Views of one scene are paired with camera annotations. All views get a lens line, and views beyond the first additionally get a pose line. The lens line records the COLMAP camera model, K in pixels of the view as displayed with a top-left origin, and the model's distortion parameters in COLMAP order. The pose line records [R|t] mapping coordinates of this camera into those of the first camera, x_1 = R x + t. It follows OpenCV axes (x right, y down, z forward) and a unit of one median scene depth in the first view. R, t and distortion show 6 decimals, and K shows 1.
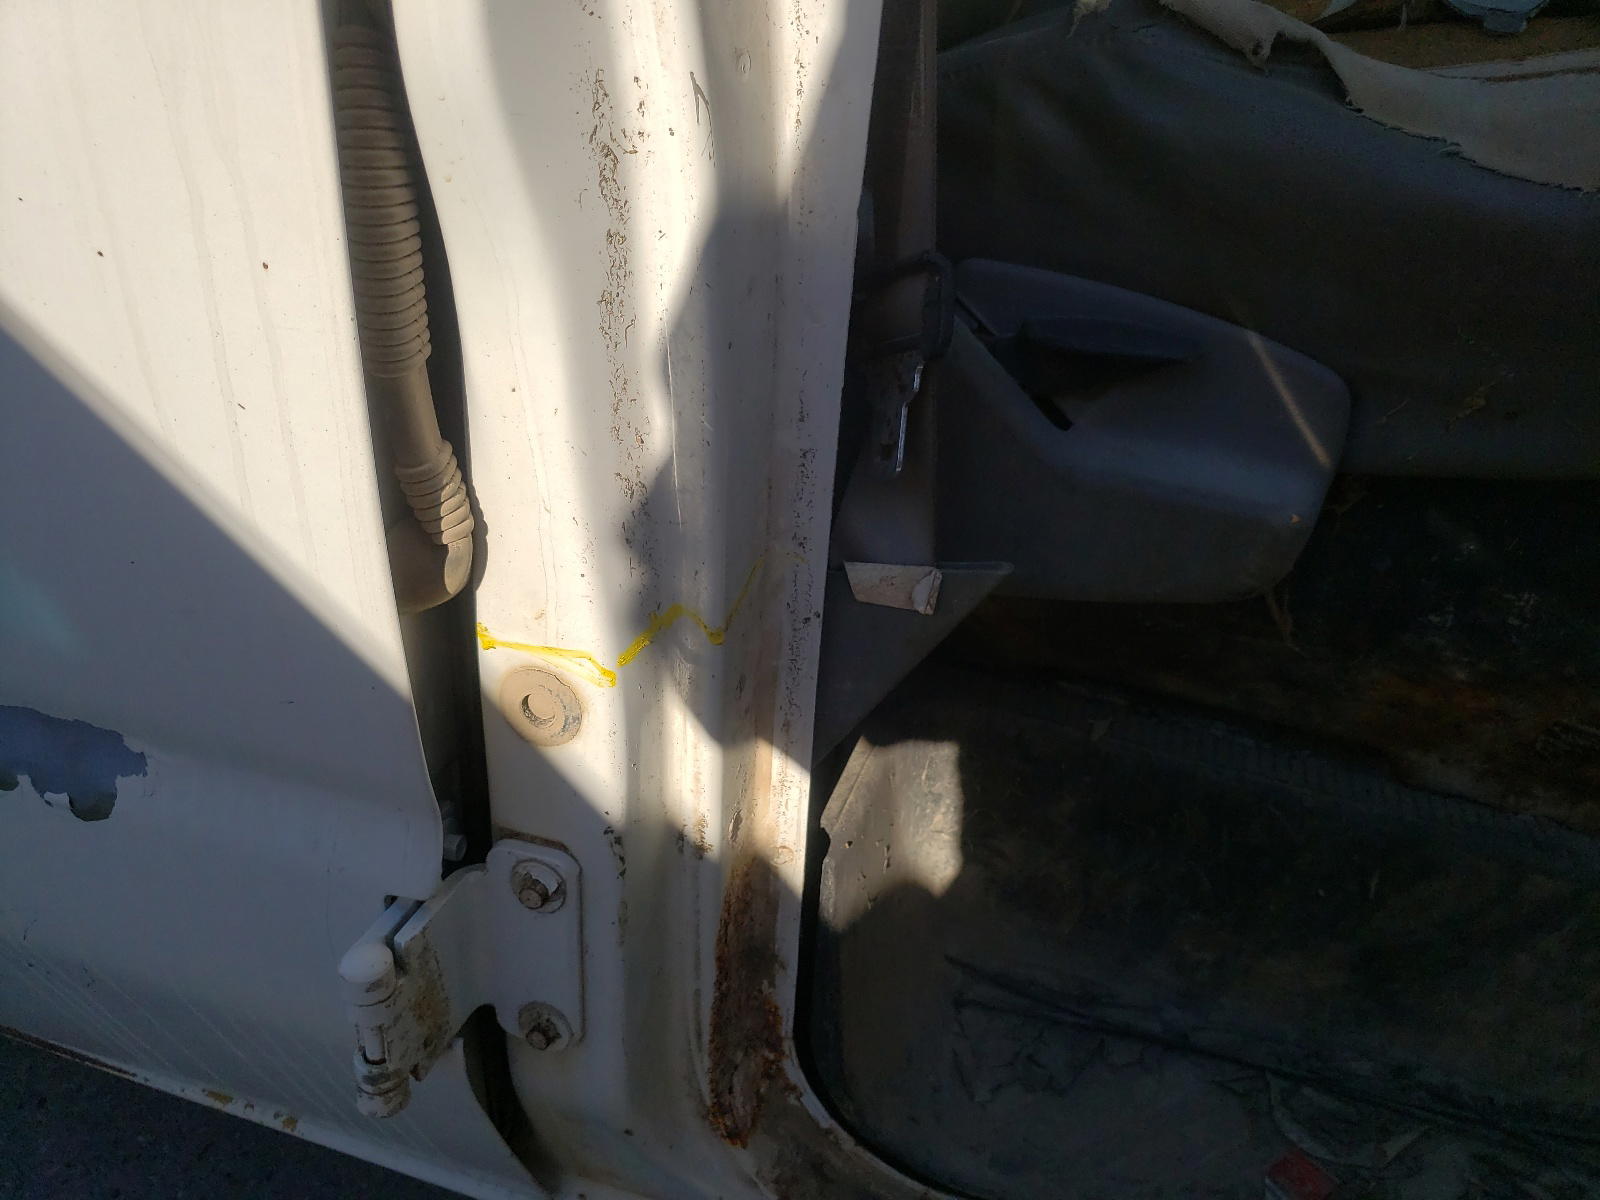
lens RADIAL K [[1224.4, 0, 800.0], [0, 1224.4, 600.0], [0, 0, 1]] dist [0.010128, 0.005990]
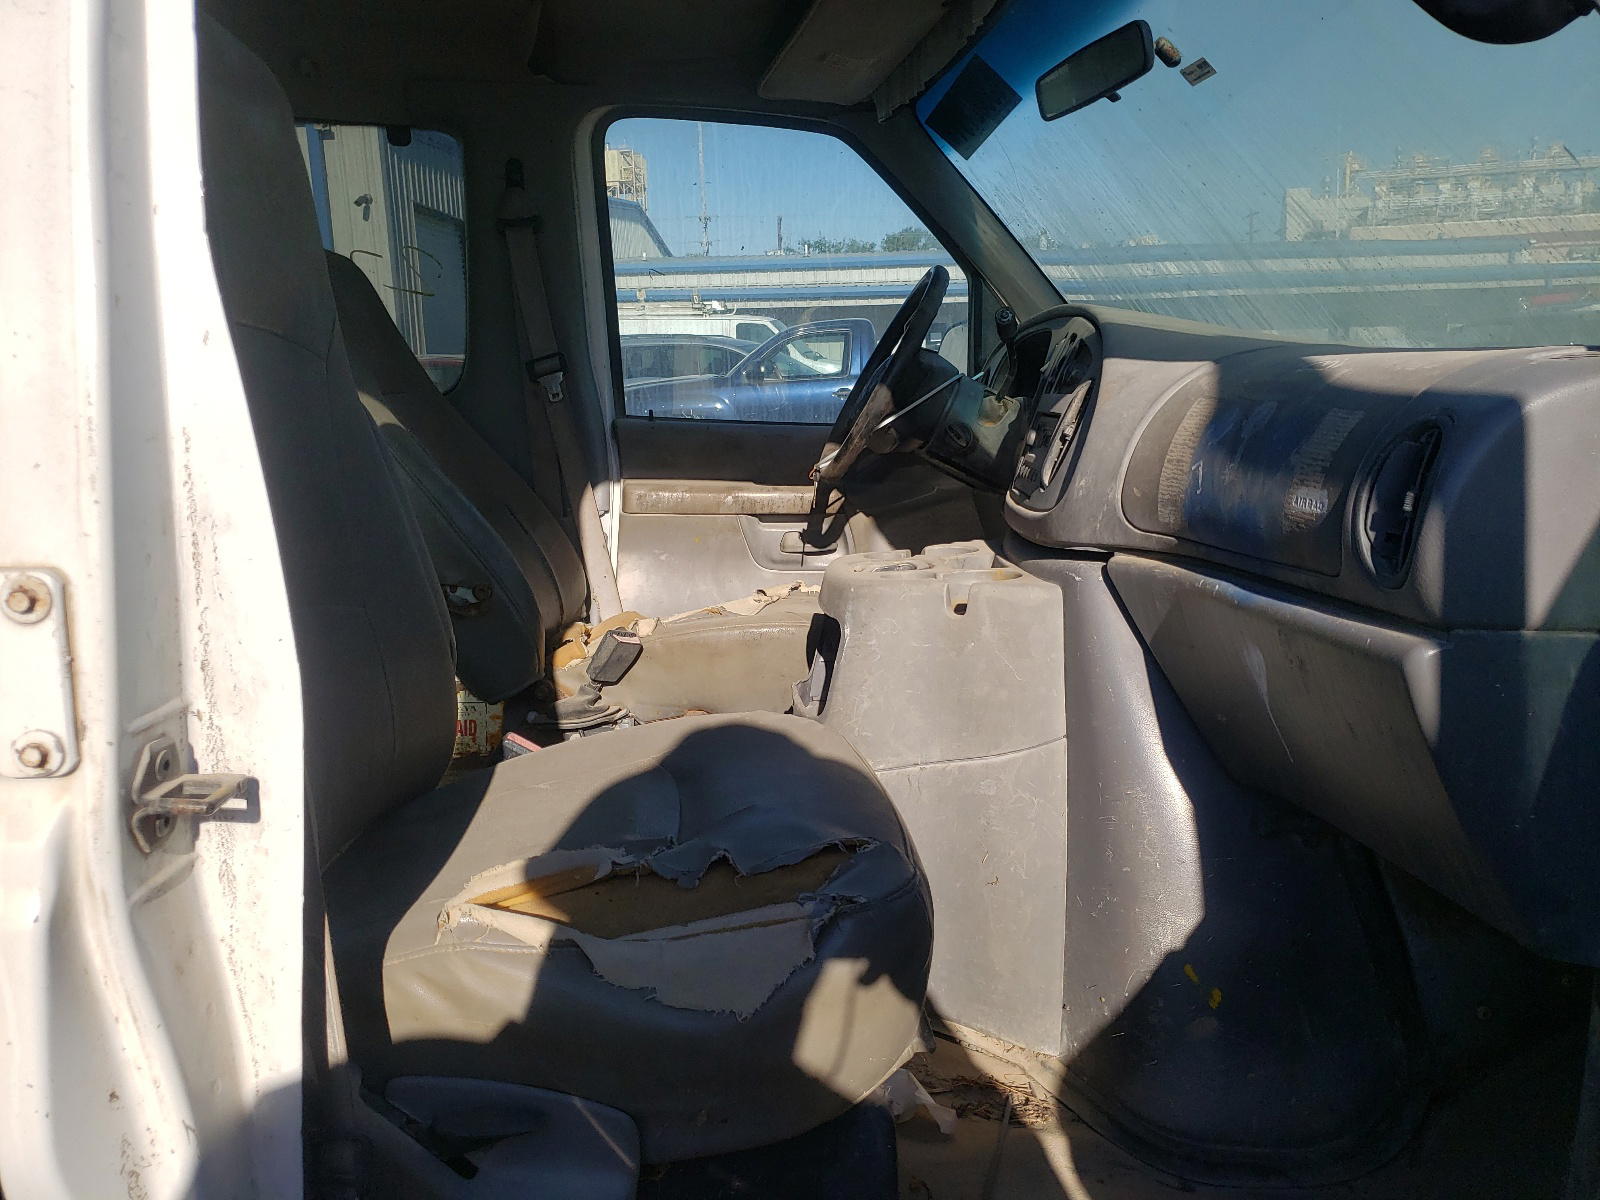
lens RADIAL K [[1224.4, 0, 800.0], [0, 1224.4, 600.0], [0, 0, 1]] dist [0.010128, 0.005990]
pose [[0.936297, -0.103267, 0.335684, 0.211414], [0.199359, 0.943158, -0.265912, -0.447223], [-0.289143, 0.315894, 0.903663, -1.032460]]
